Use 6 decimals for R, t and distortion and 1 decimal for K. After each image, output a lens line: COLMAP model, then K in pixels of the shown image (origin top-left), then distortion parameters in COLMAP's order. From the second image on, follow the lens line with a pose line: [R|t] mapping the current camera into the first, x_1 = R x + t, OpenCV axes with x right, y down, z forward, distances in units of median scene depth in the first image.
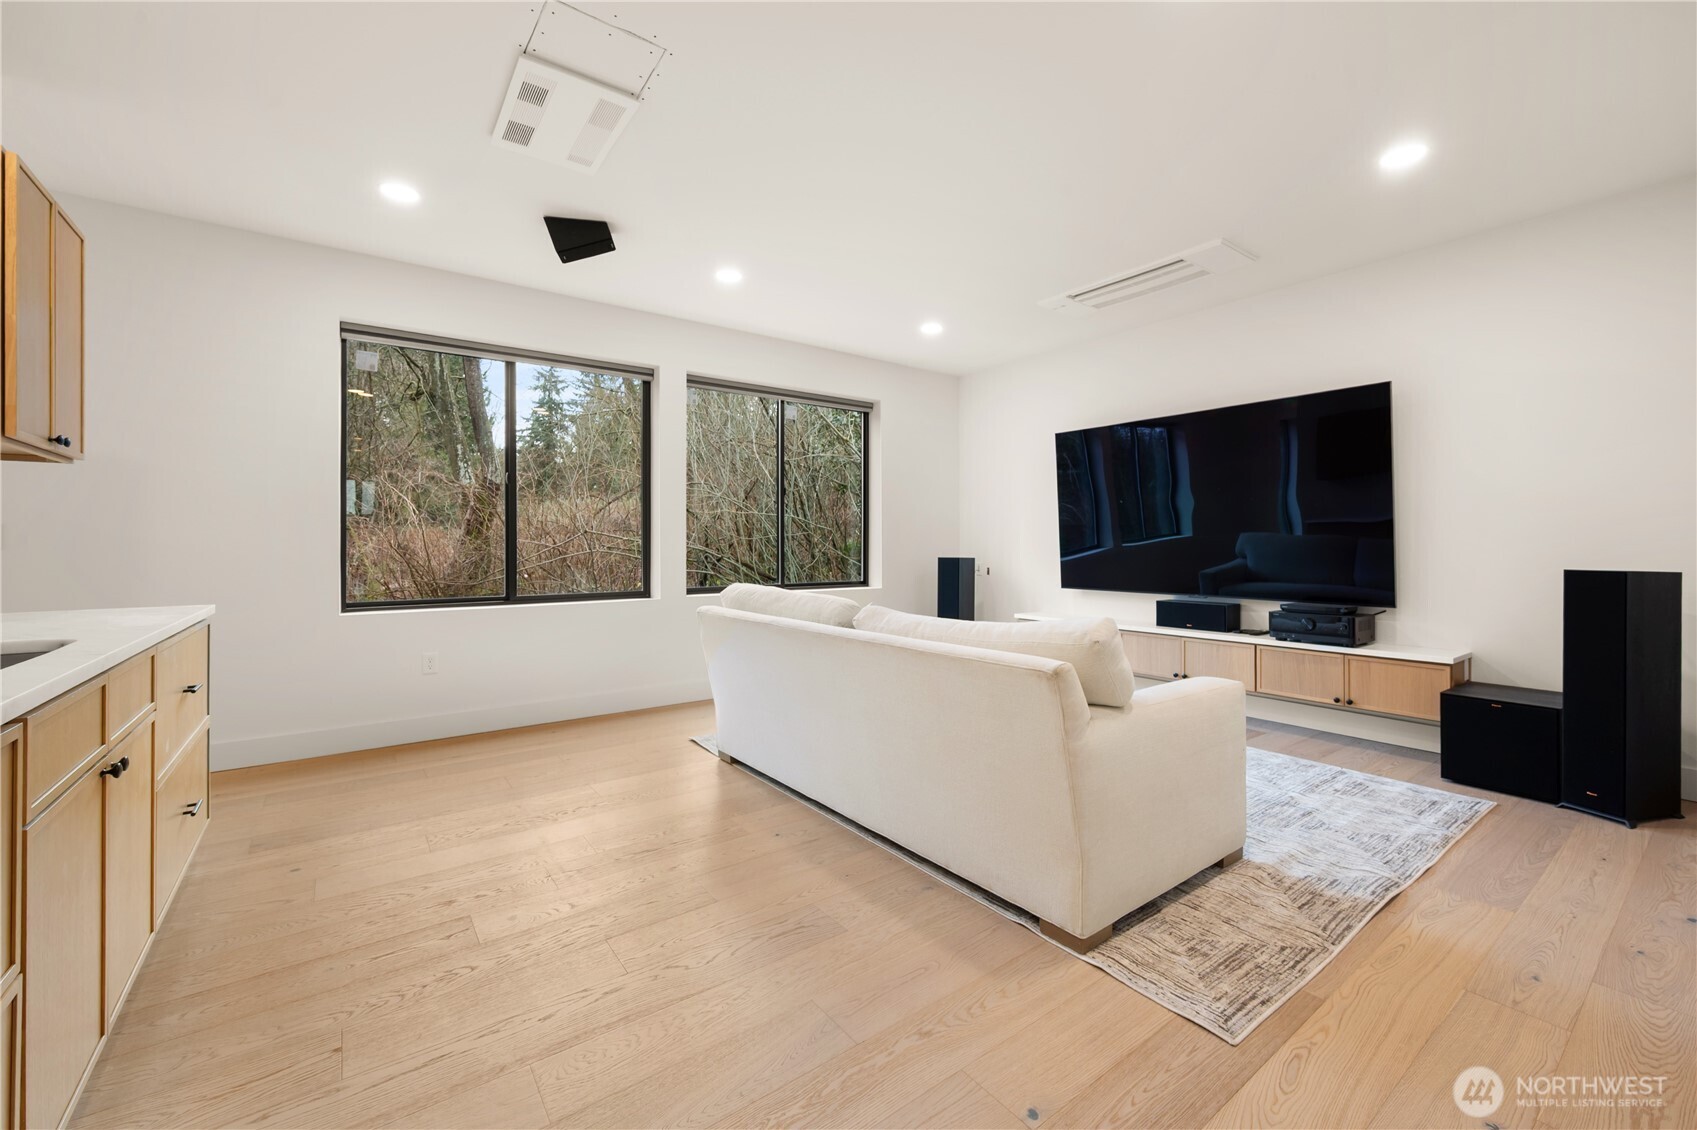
lens RADIAL K [[690.2, 0, 848.5], [0, 690.2, 565.0], [0, 0, 1]] dist [0.000112, -0.000026]
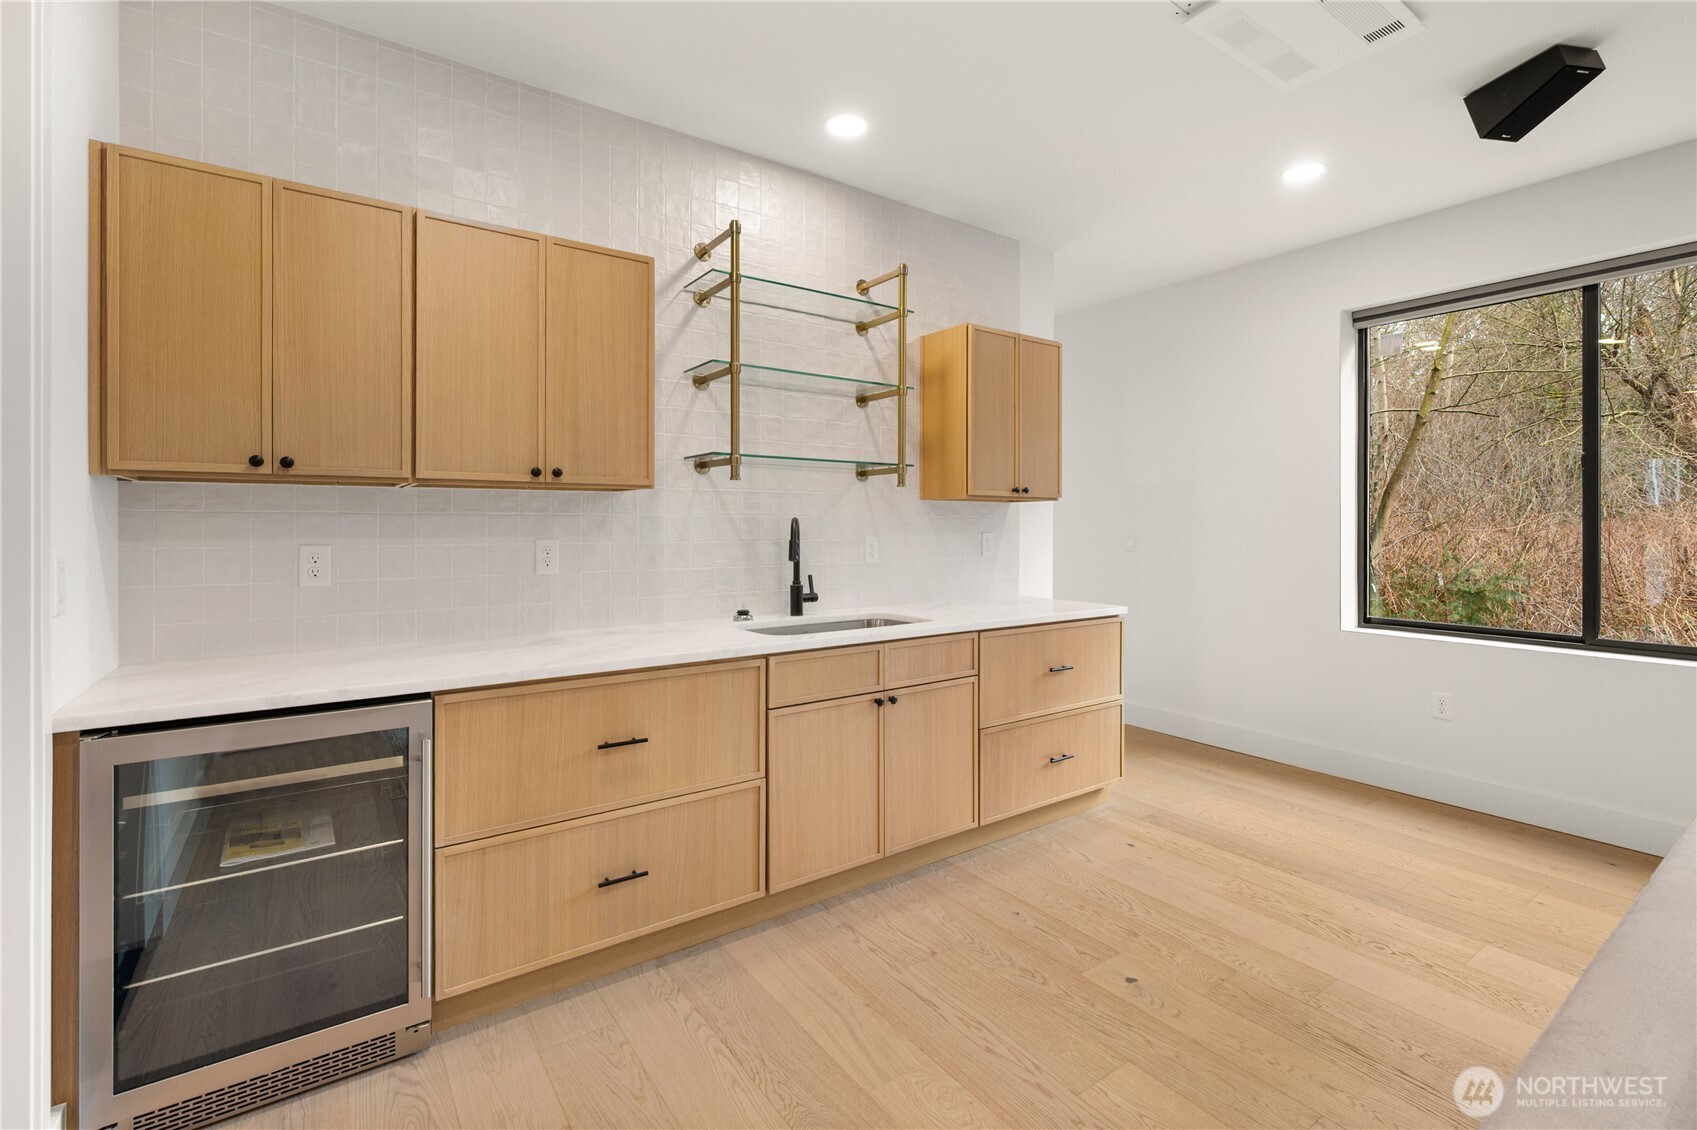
lens RADIAL K [[764.3, 0, 850.4], [0, 764.3, 524.8], [0, 0, 1]] dist [-0.002273, -0.000270]
pose [[-0.012573, -0.001950, -0.999919, 0.329343], [-0.041609, 0.999133, -0.001425, -0.043289], [0.999055, 0.041588, -0.012644, 0.391686]]
